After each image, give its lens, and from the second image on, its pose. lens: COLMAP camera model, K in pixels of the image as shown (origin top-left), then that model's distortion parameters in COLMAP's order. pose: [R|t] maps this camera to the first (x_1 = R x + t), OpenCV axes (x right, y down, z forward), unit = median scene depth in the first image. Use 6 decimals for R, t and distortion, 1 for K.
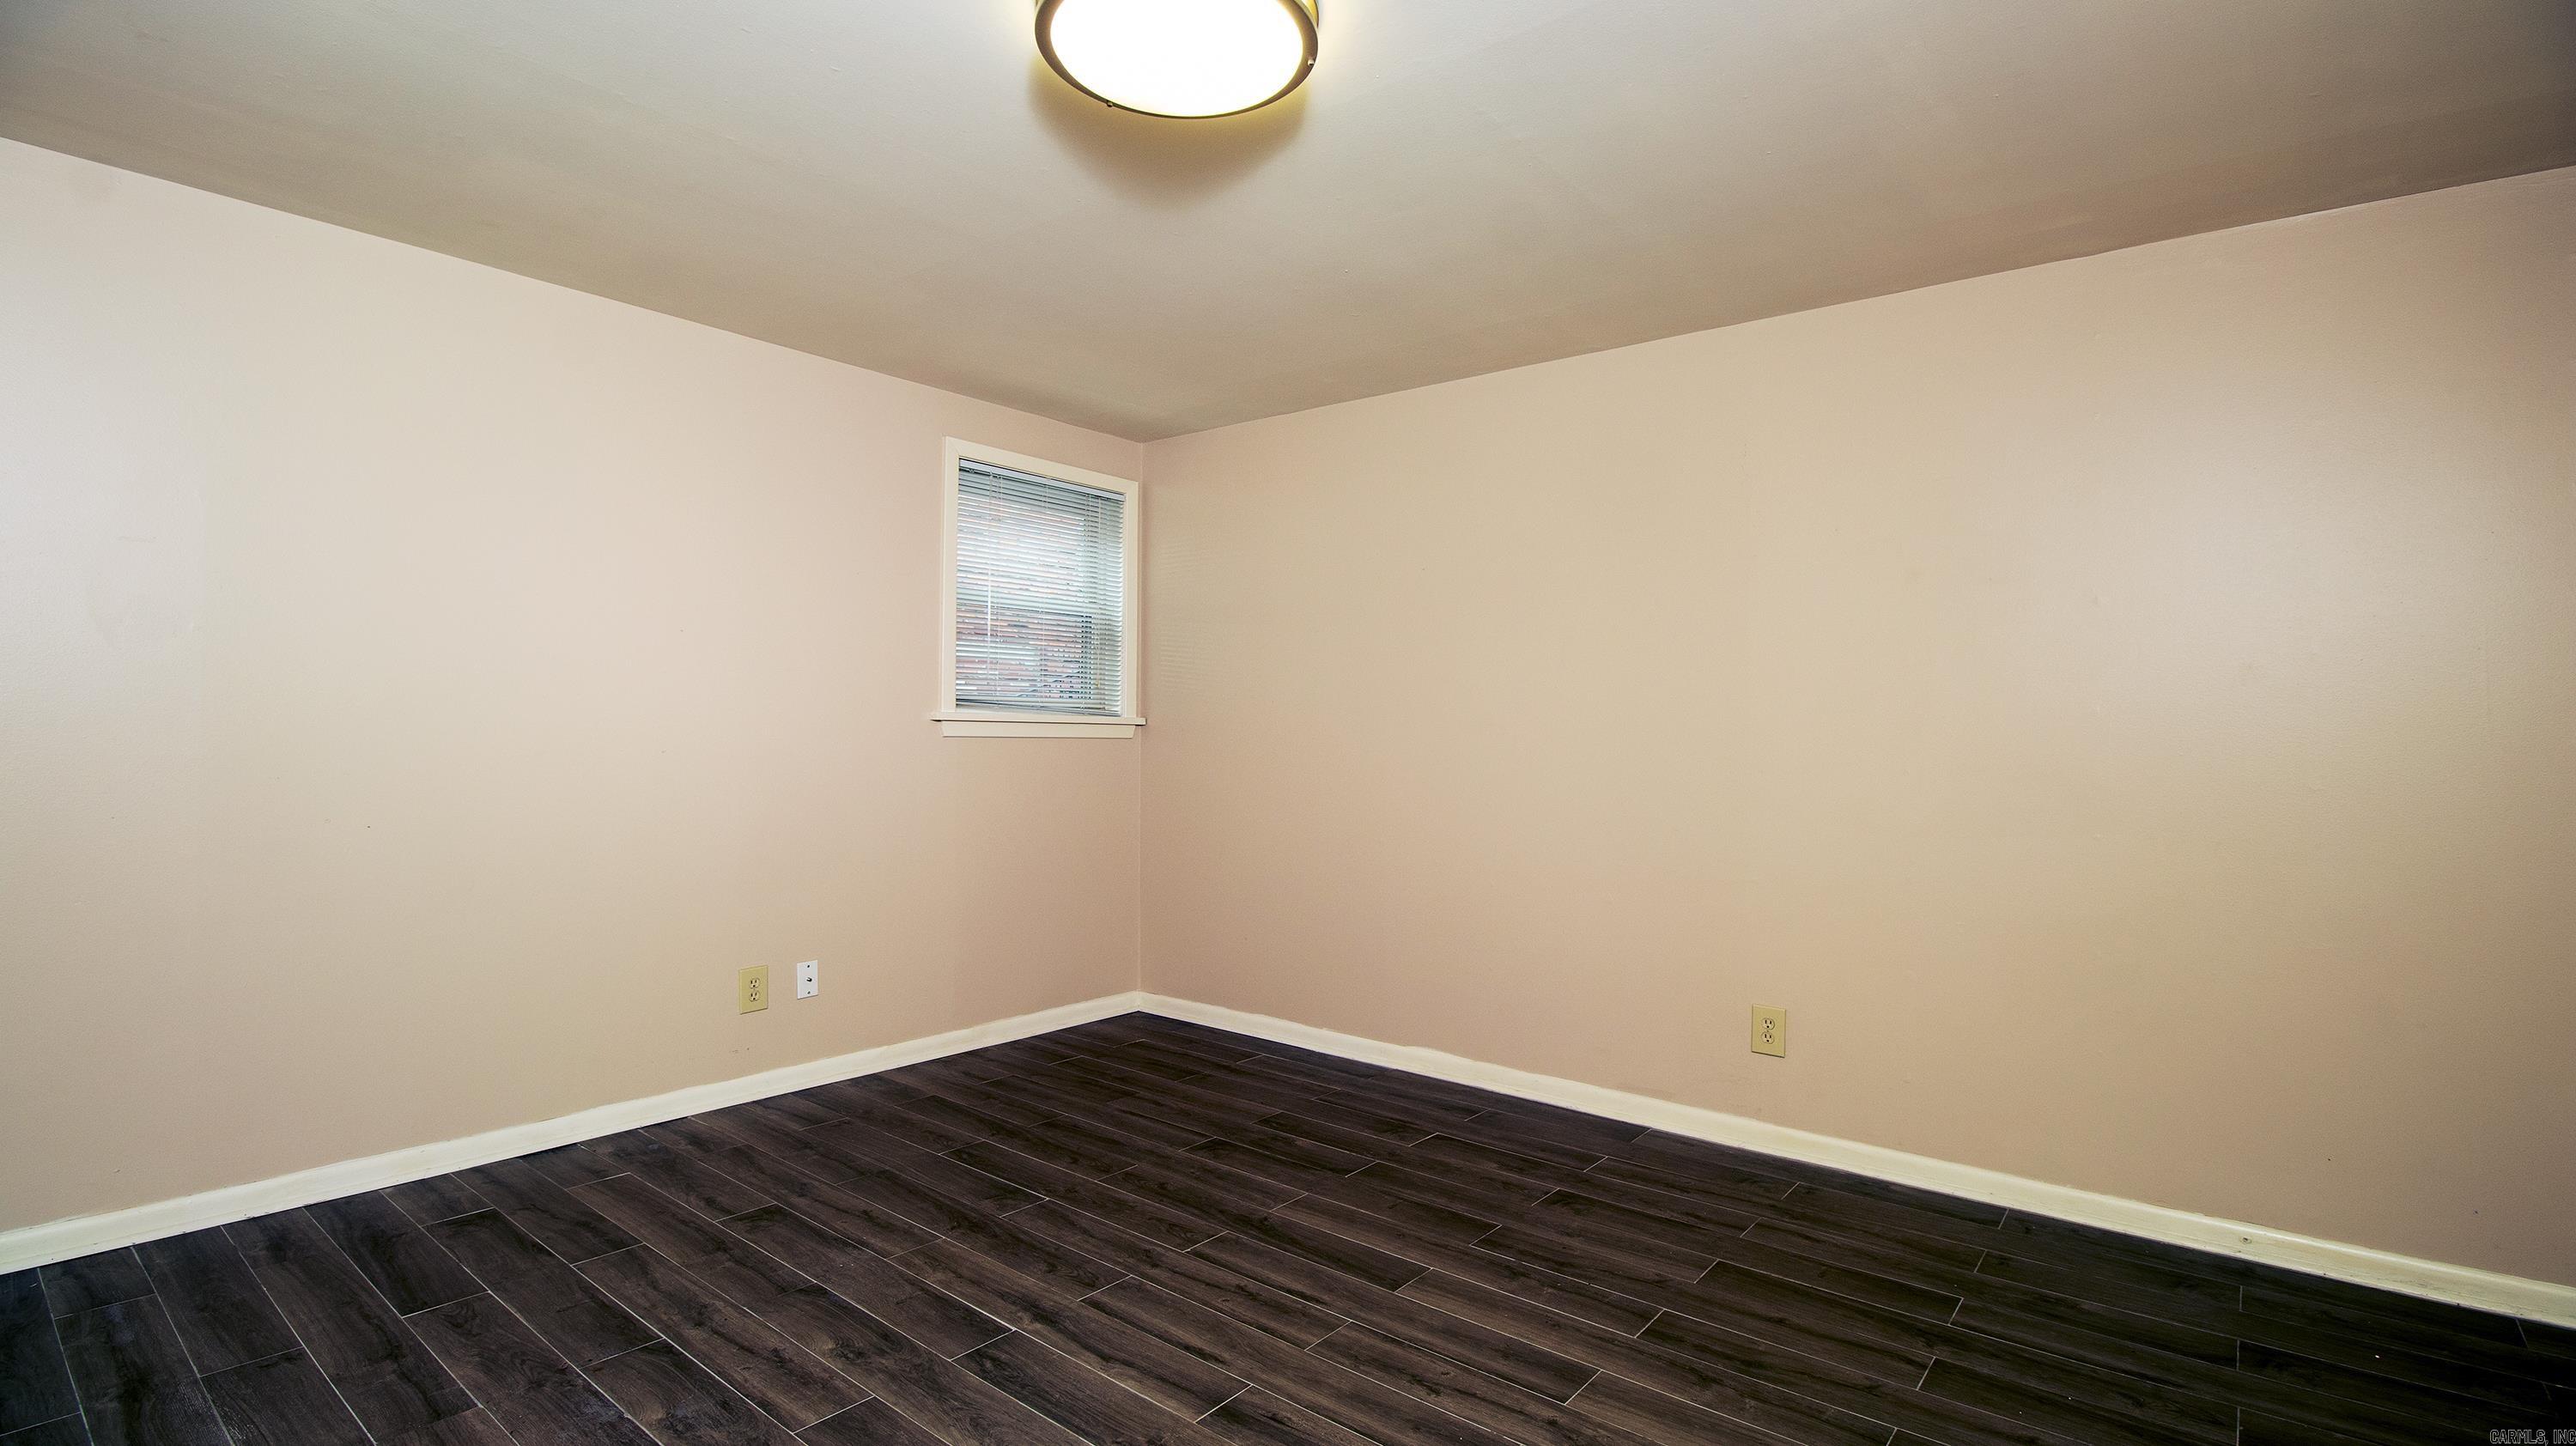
lens RADIAL K [[1186.5, 0, 1297.2], [0, 1186.5, 719.4], [0, 0, 1]] dist [-0.007199, -0.005074]
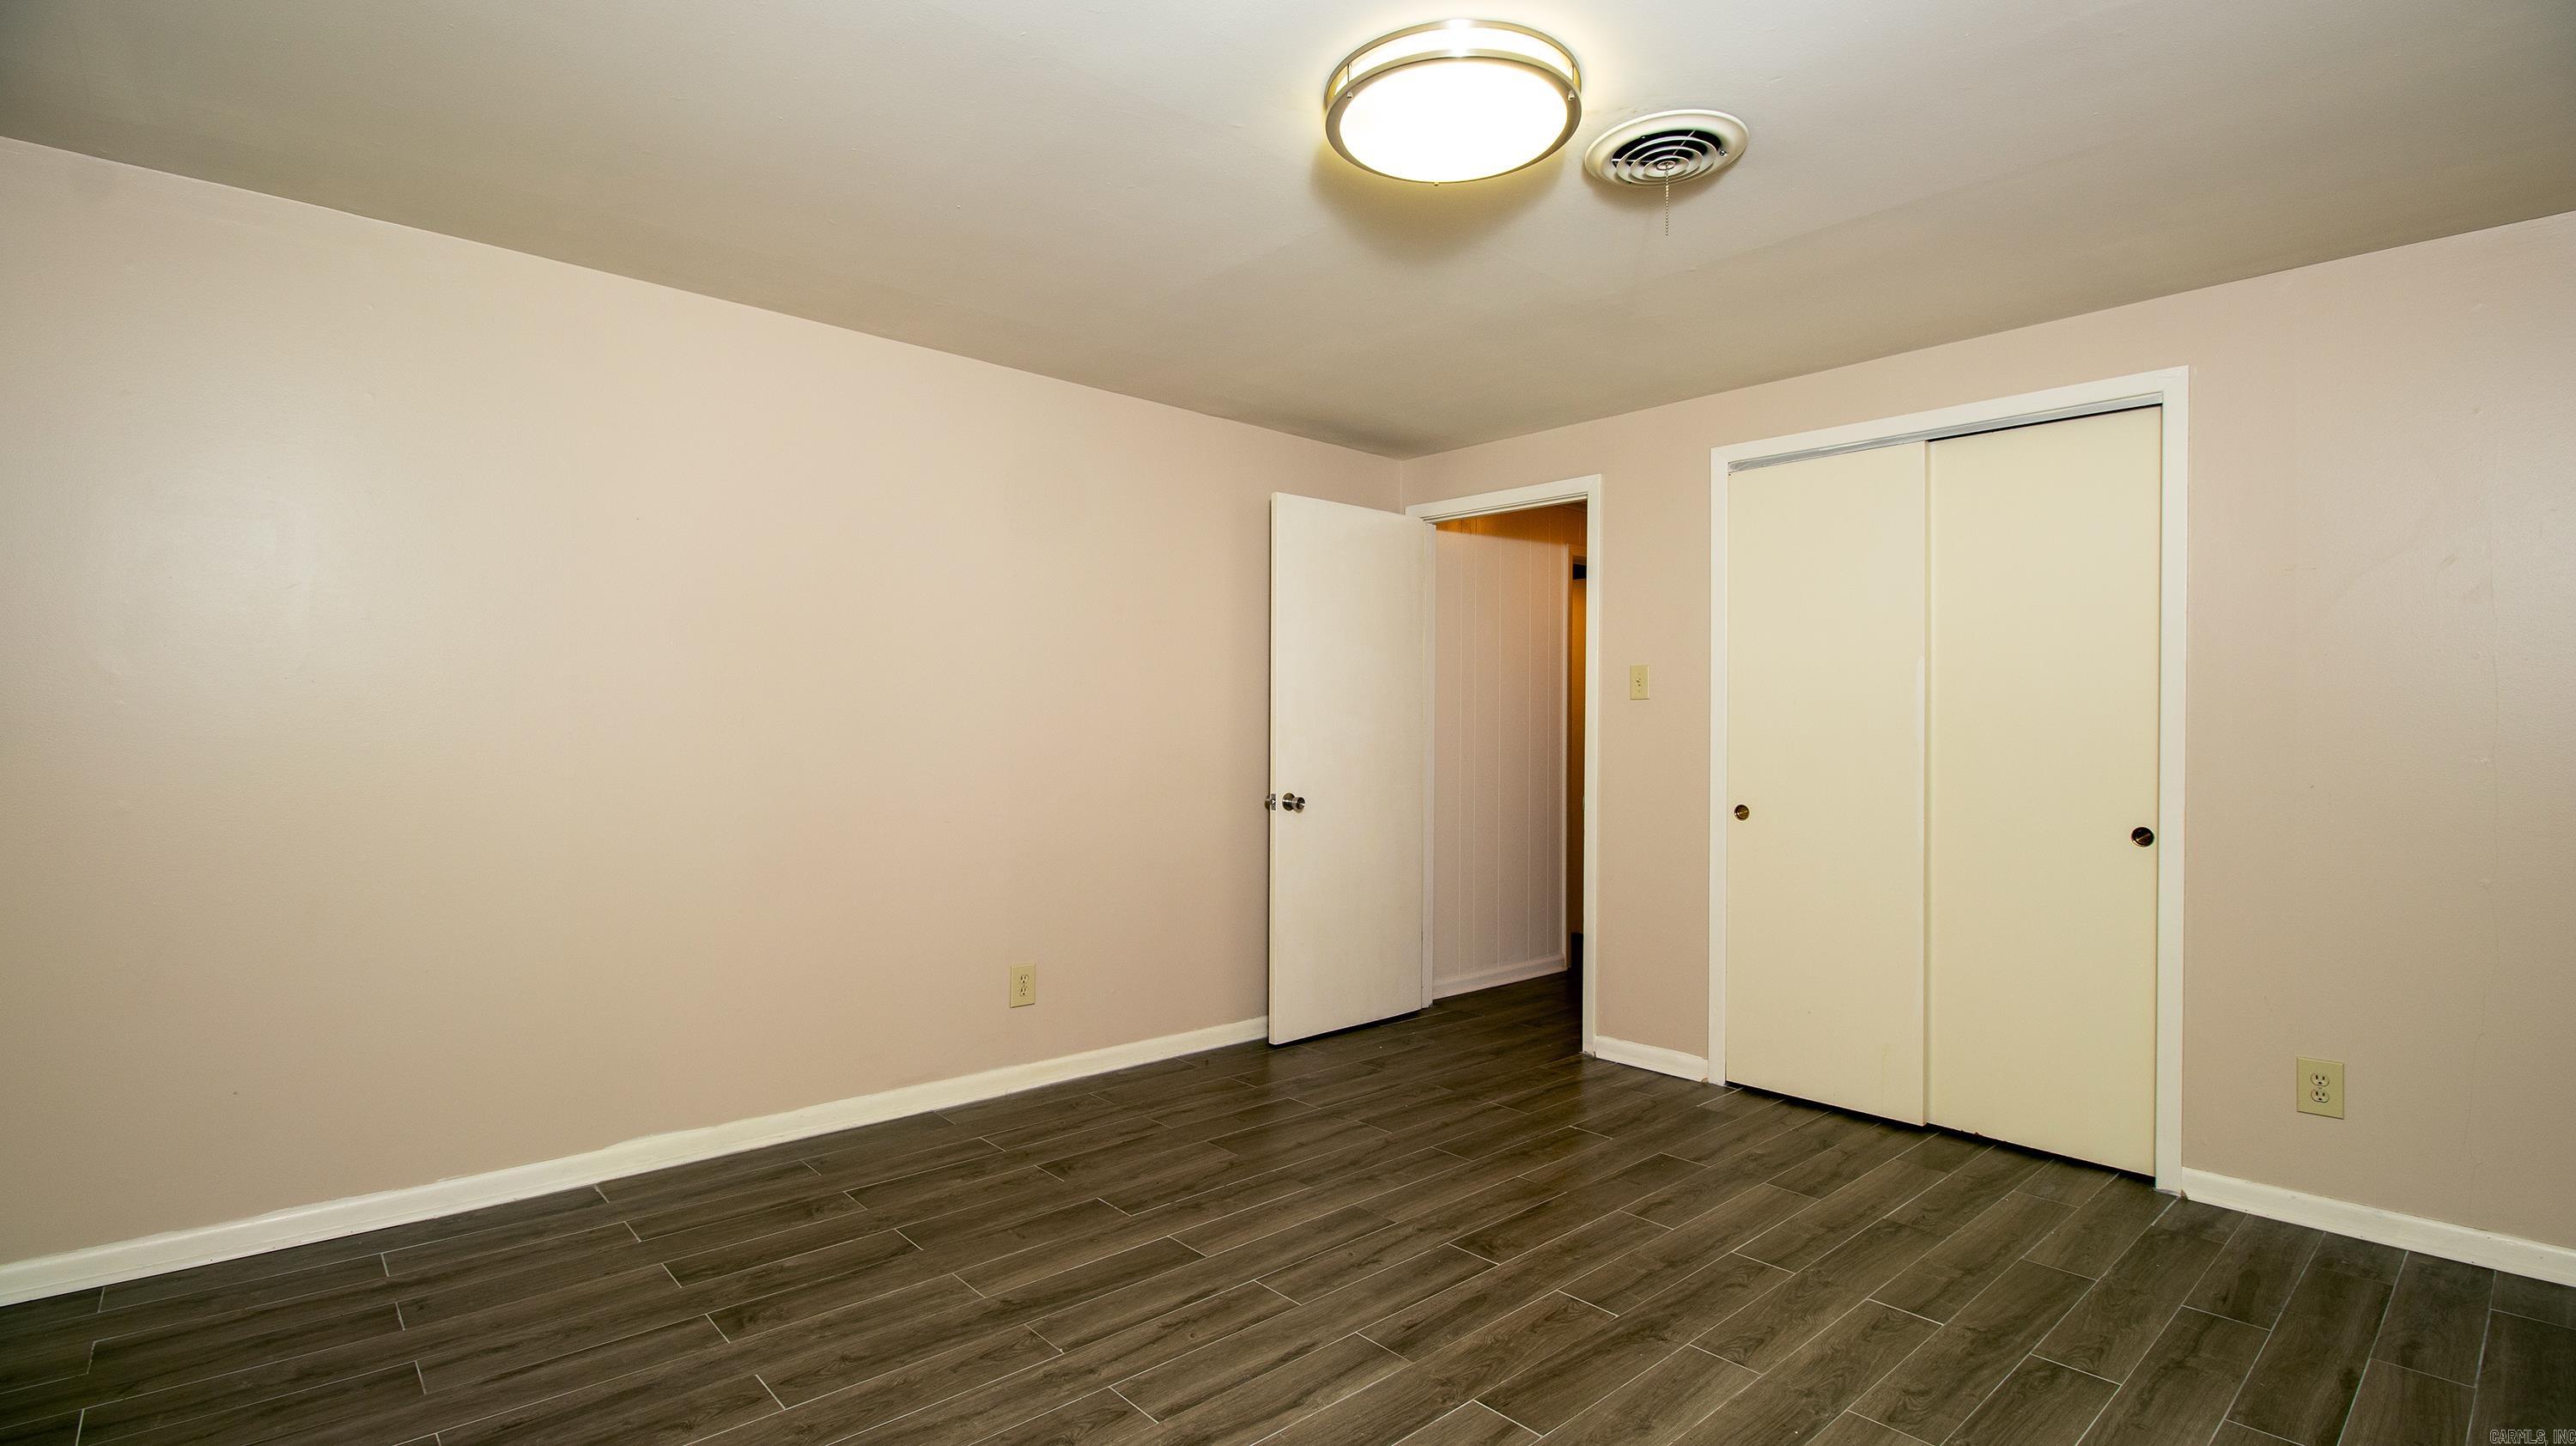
lens RADIAL K [[1186.5, 0, 1291.6], [0, 1186.5, 721.0], [0, 0, 1]] dist [-0.007199, -0.005074]
pose [[0.156112, -0.003000, 0.987735, -0.895135], [-0.017230, 0.999835, 0.005760, -0.010734], [-0.987589, -0.017917, 0.156035, 0.706097]]
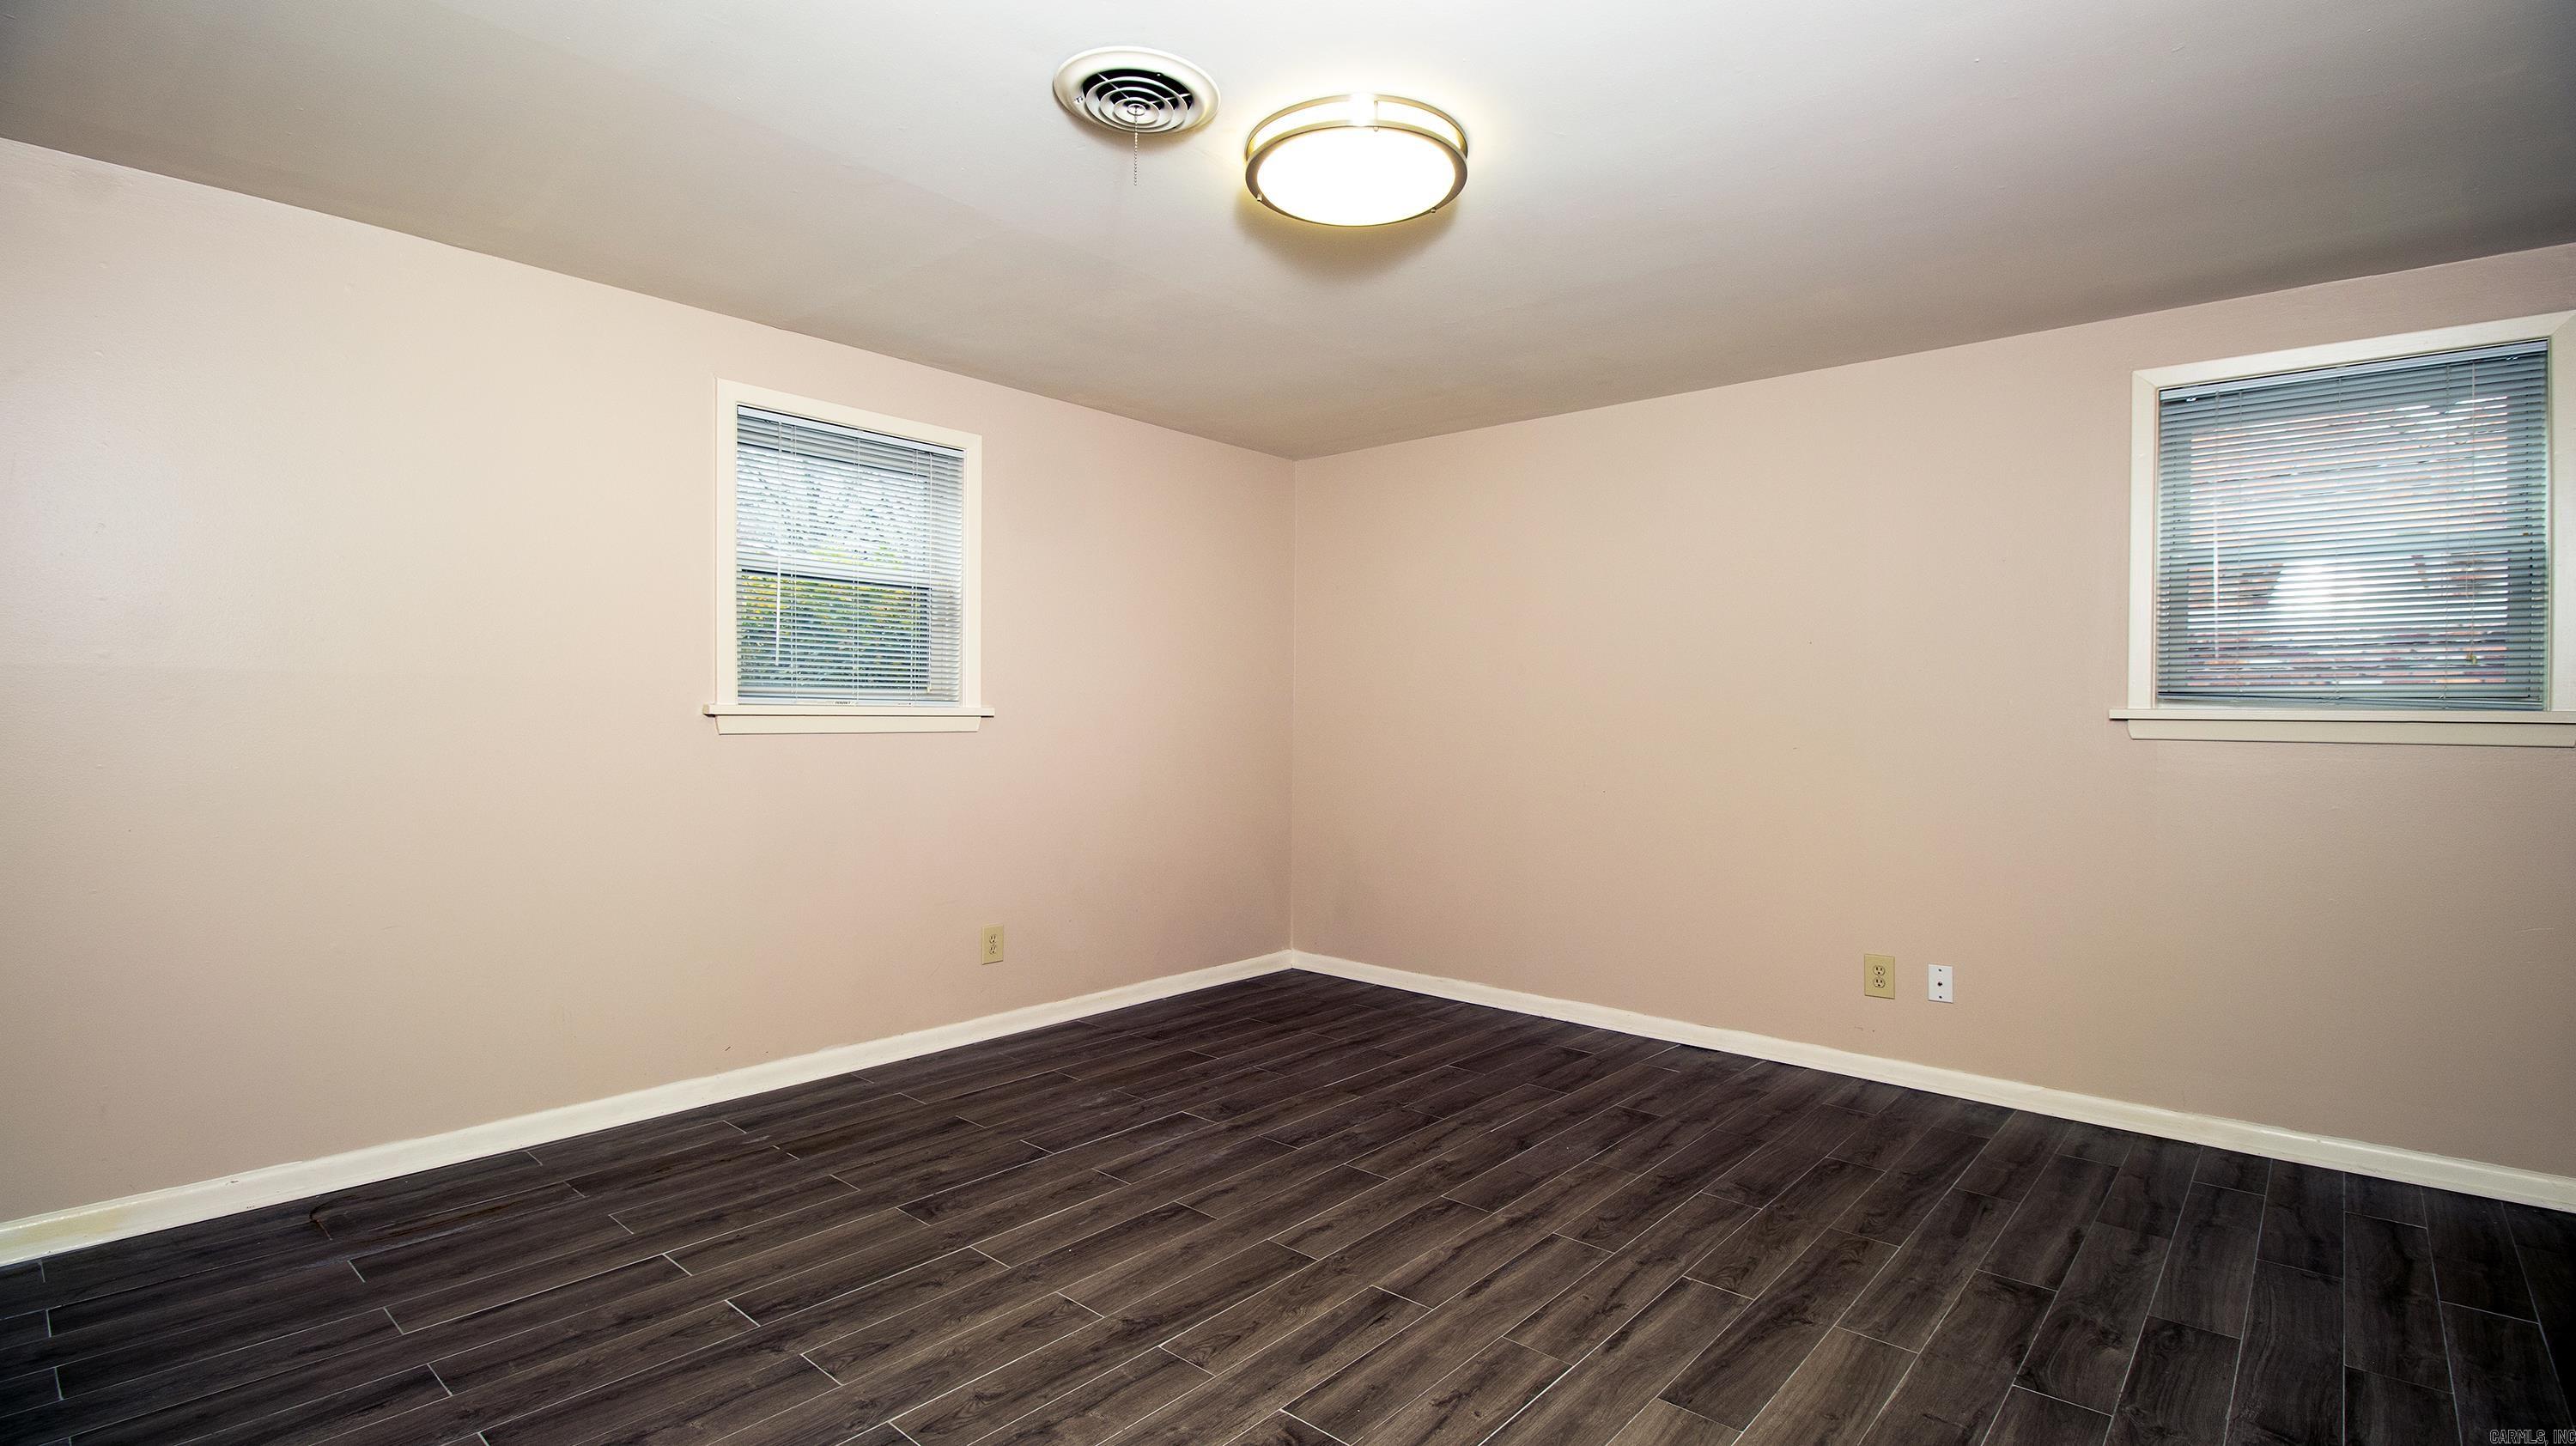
lens RADIAL K [[1186.5, 0, 1290.1], [0, 1186.5, 728.2], [0, 0, 1]] dist [-0.007199, -0.005074]
pose [[-0.043960, -0.006175, -0.999014, 0.850190], [0.000259, 0.999981, -0.006192, 0.019264], [0.999033, -0.000531, -0.043958, 0.720496]]
